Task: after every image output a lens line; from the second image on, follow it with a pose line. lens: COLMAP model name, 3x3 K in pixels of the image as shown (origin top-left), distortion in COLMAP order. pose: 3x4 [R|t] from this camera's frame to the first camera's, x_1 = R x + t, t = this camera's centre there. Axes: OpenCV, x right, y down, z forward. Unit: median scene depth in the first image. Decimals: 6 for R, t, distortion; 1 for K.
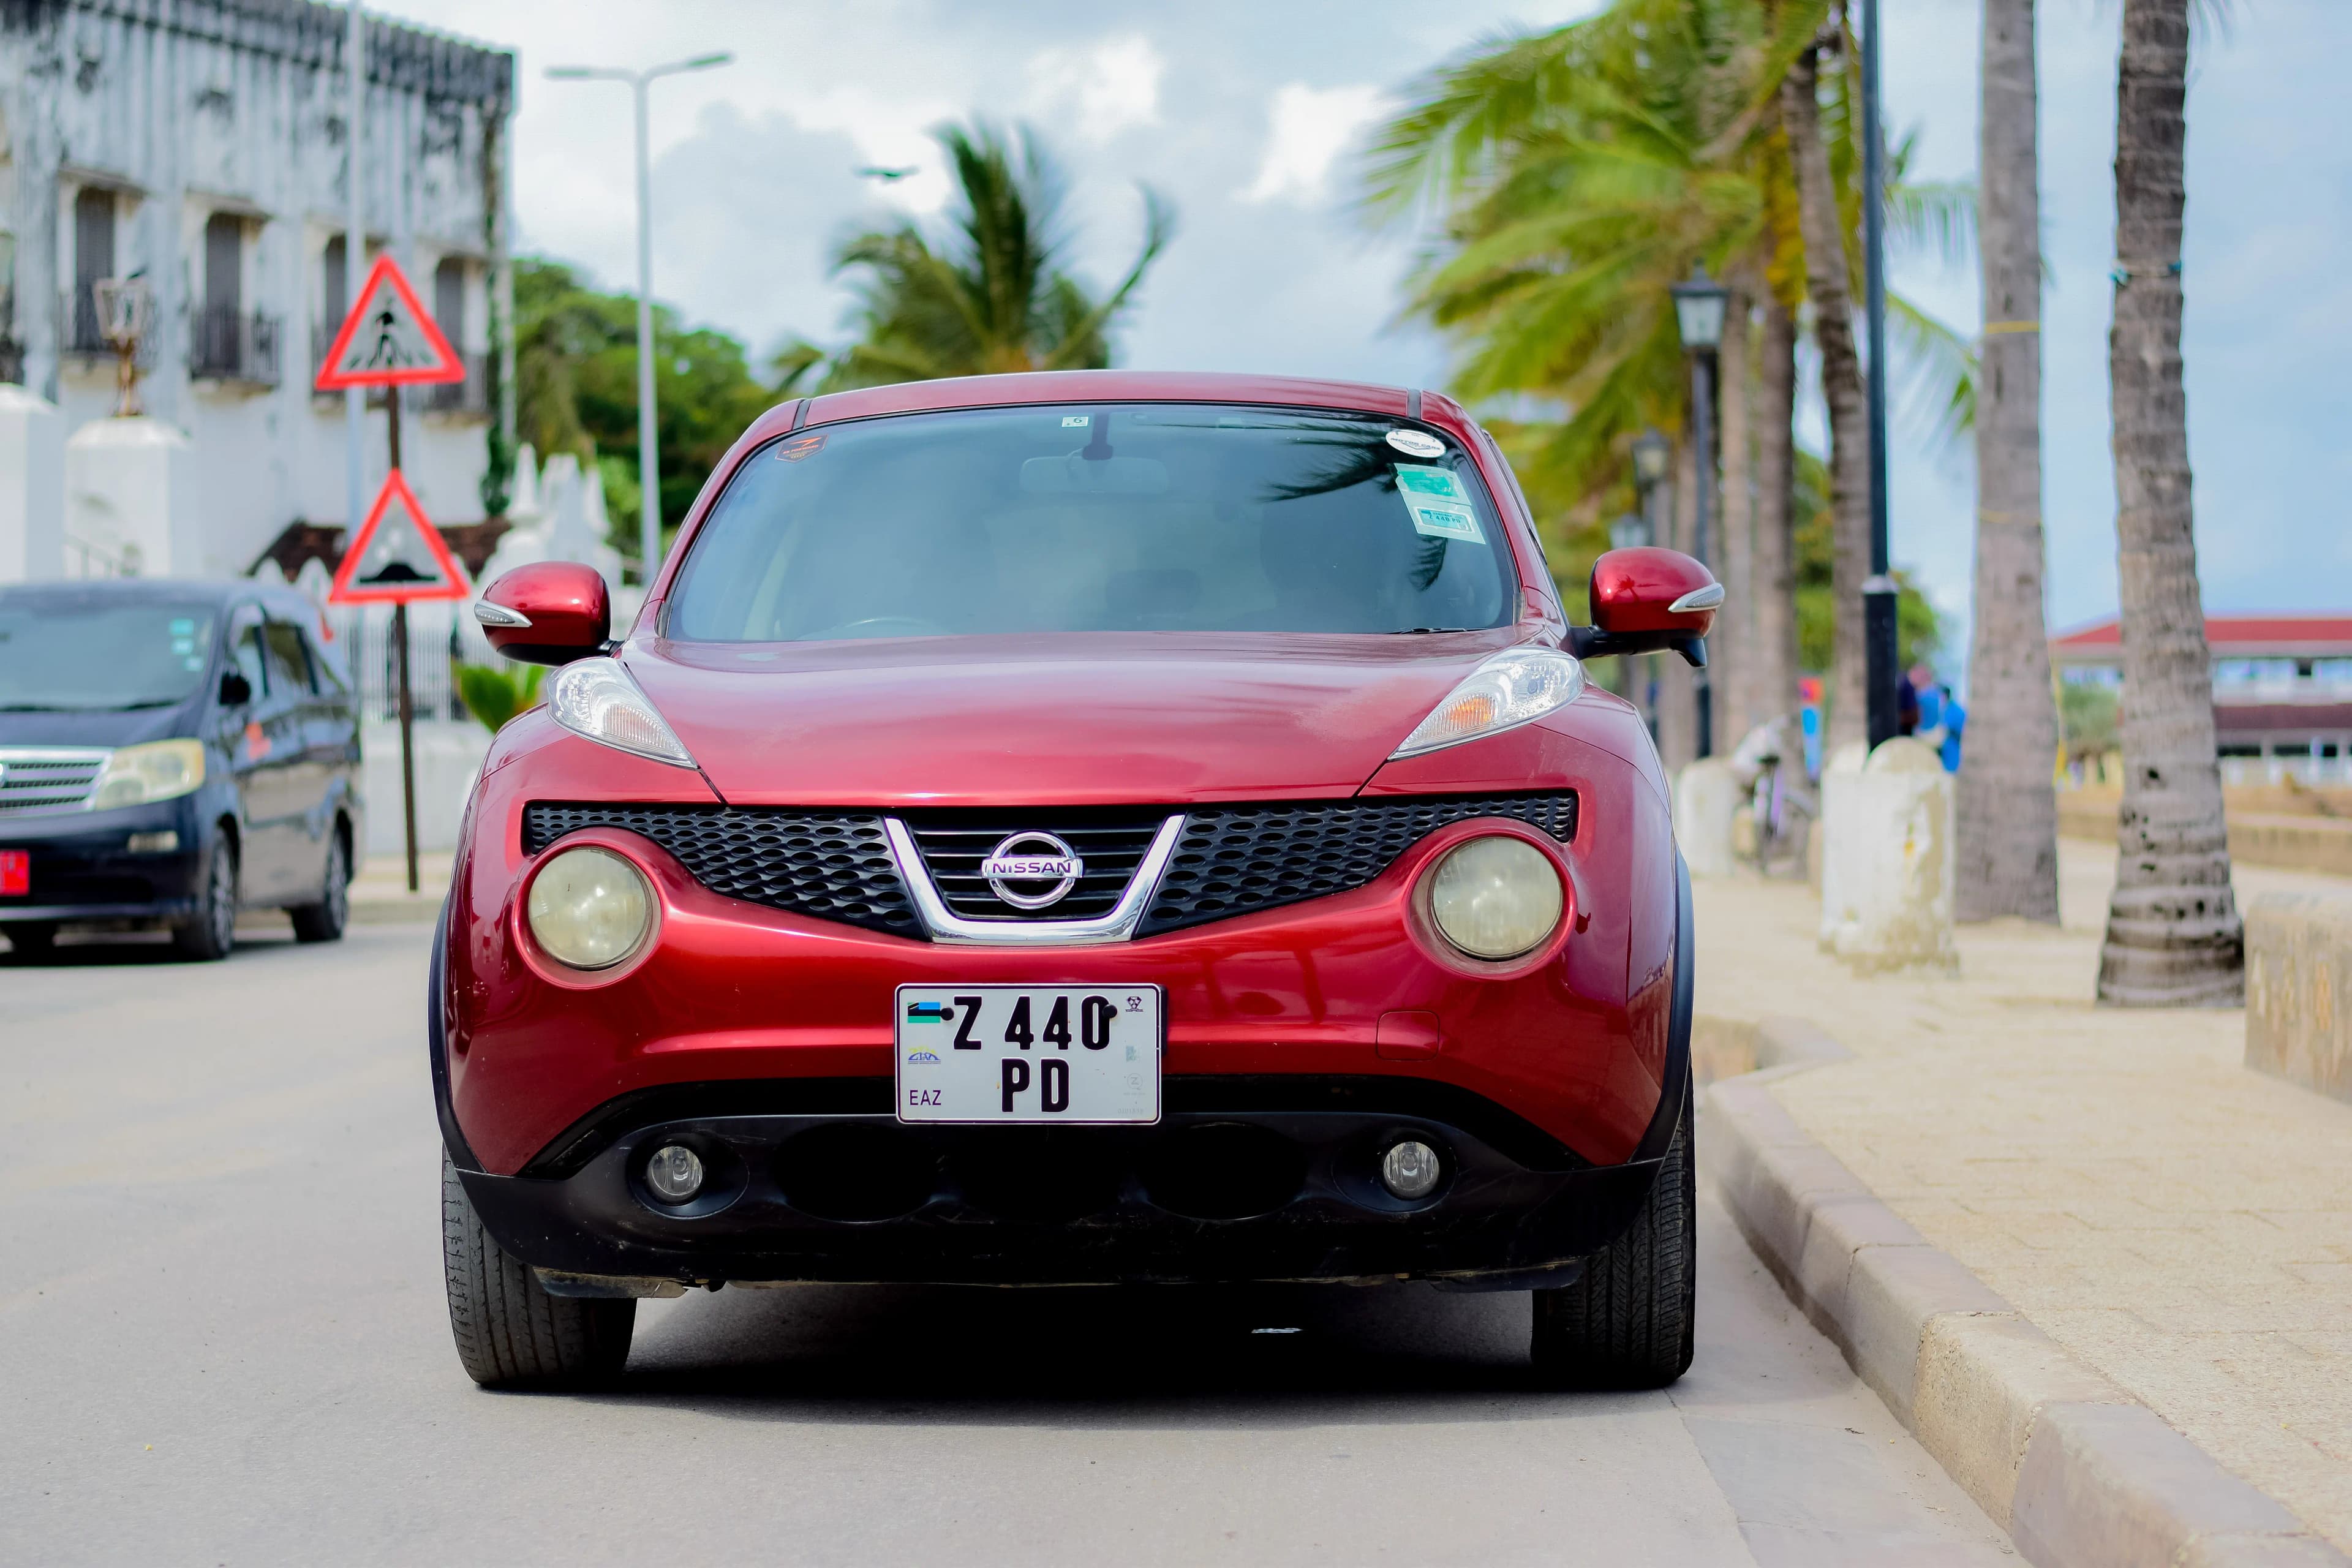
lens RADIAL K [[5322.1, 0, 1176.0], [0, 5322.1, 784.0], [0, 0, 1]] dist [-0.106817, 0.100250]
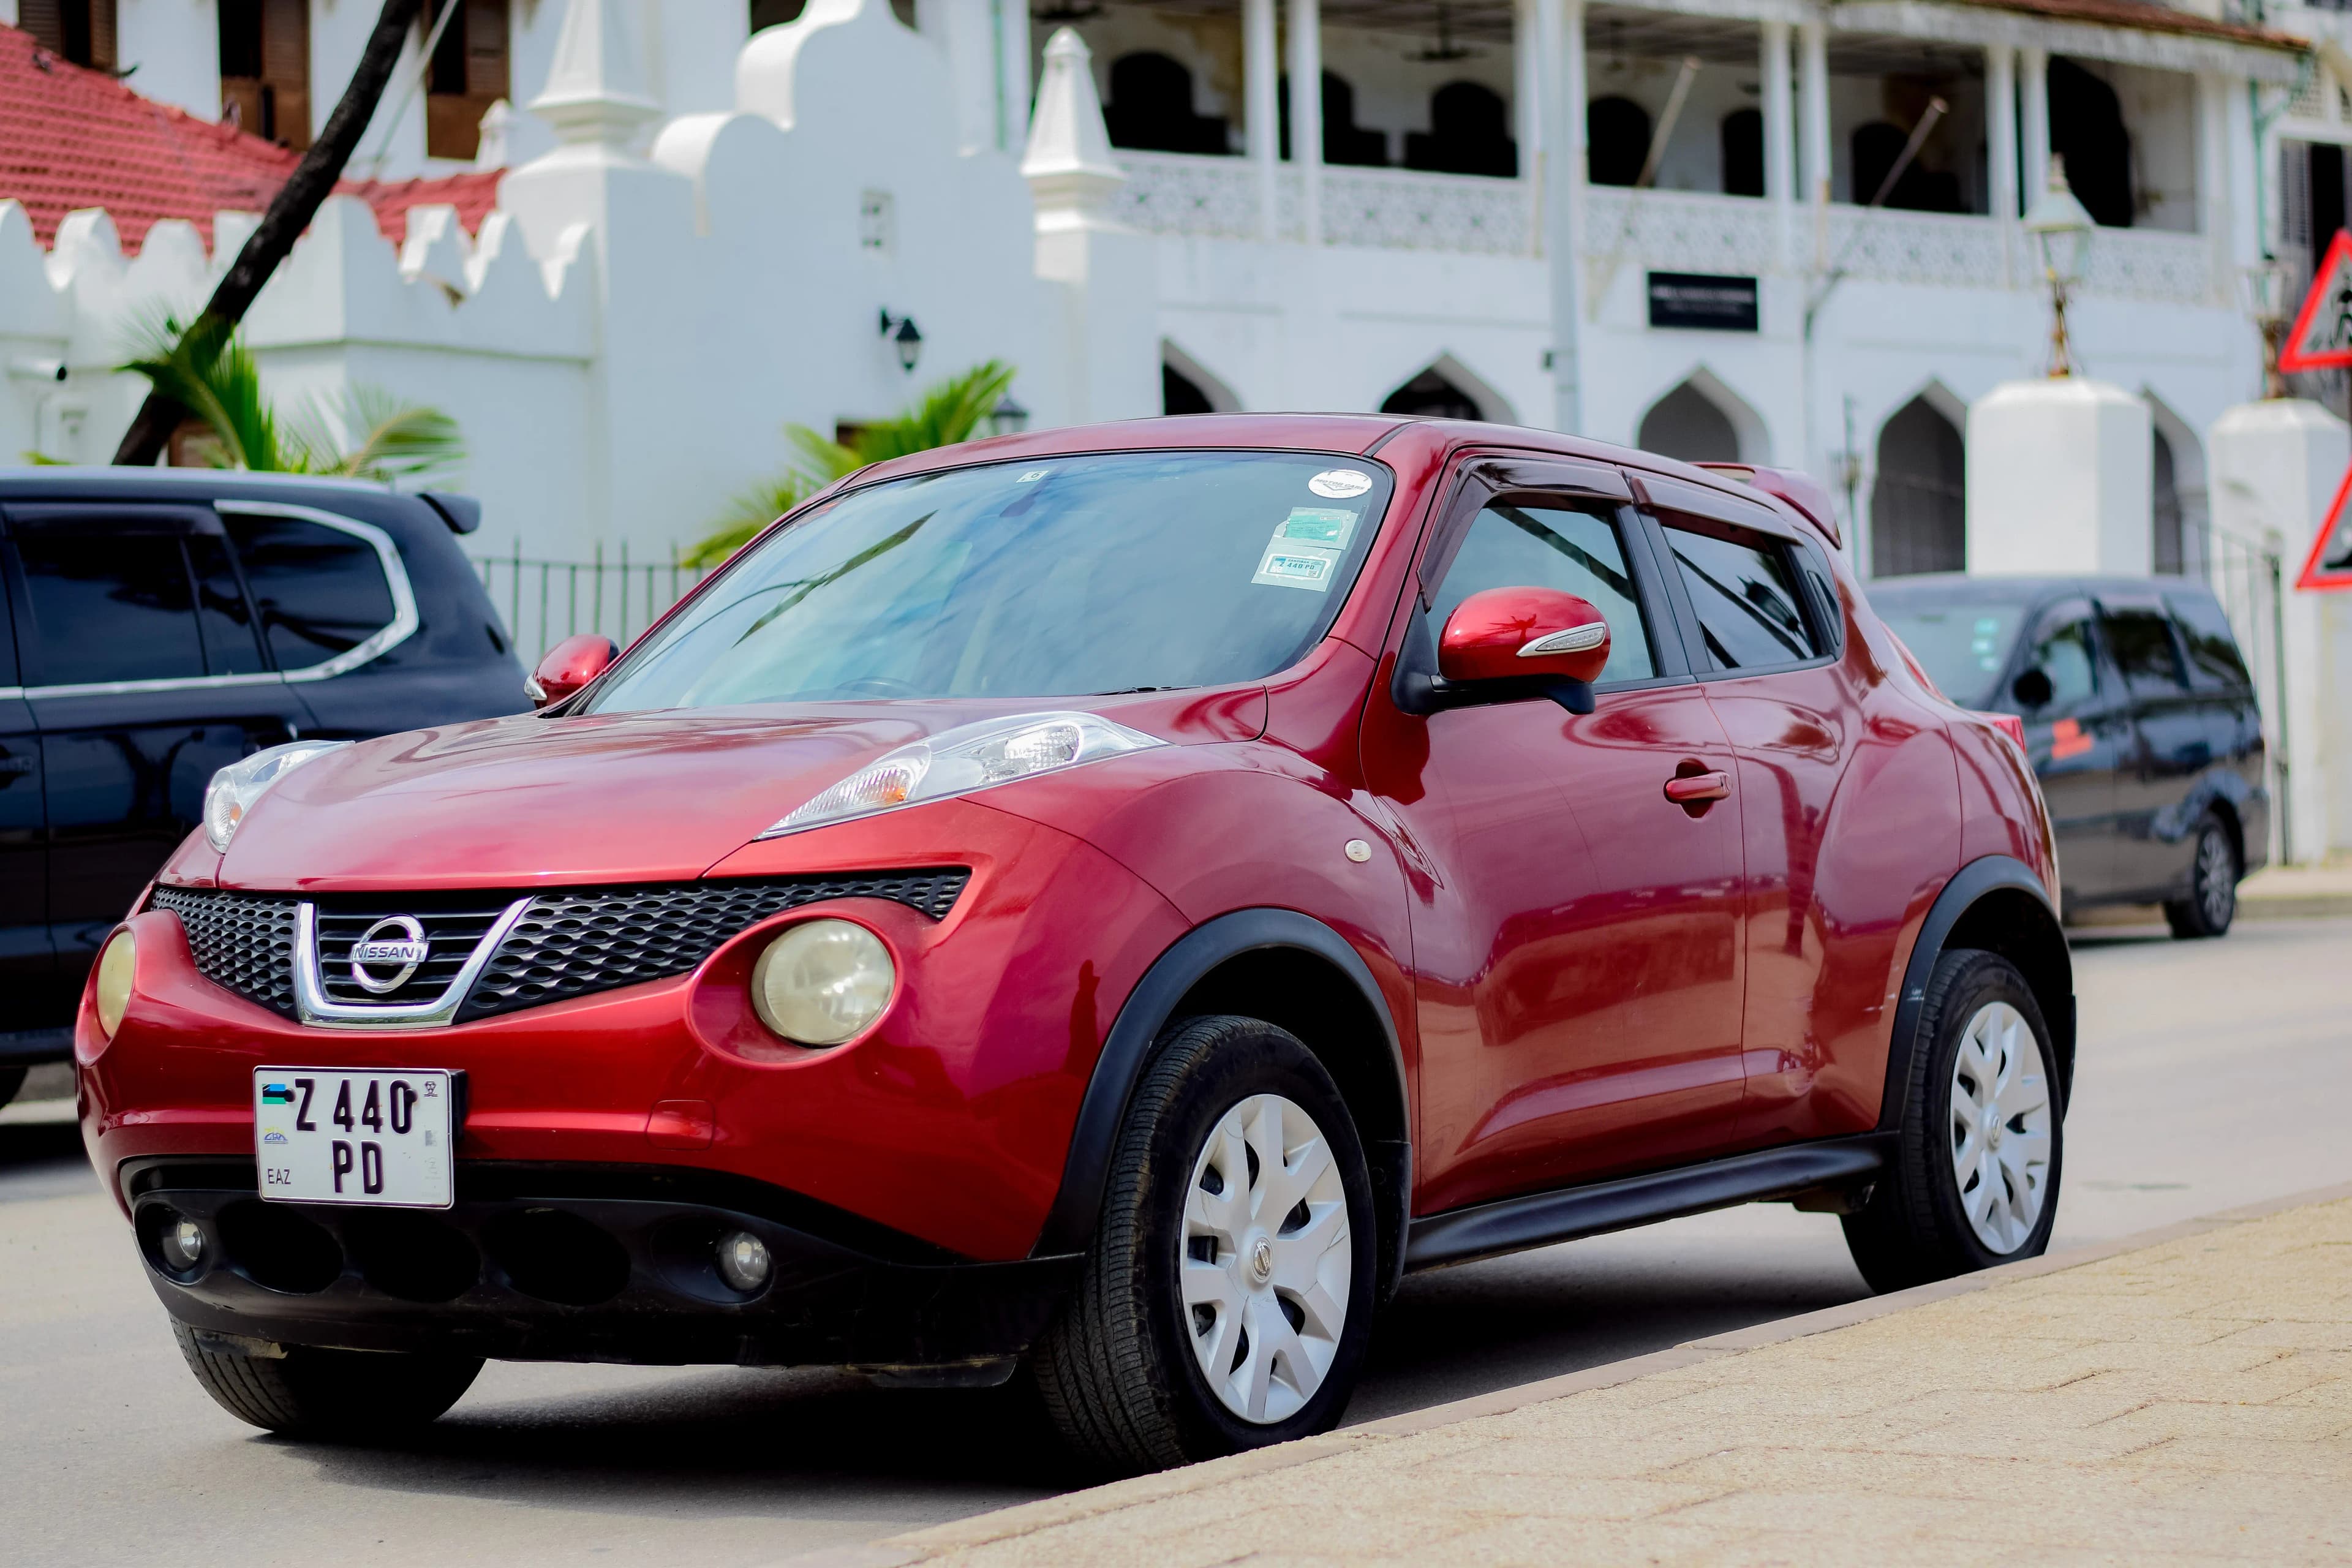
lens RADIAL K [[5322.1, 0, 1176.0], [0, 5322.1, 784.0], [0, 0, 1]] dist [-0.106817, 0.100250]
pose [[0.875243, -0.013197, -0.483504, 0.599581], [0.016164, 0.999867, 0.001970, -0.015982], [0.483414, -0.009539, 0.875340, 0.189229]]
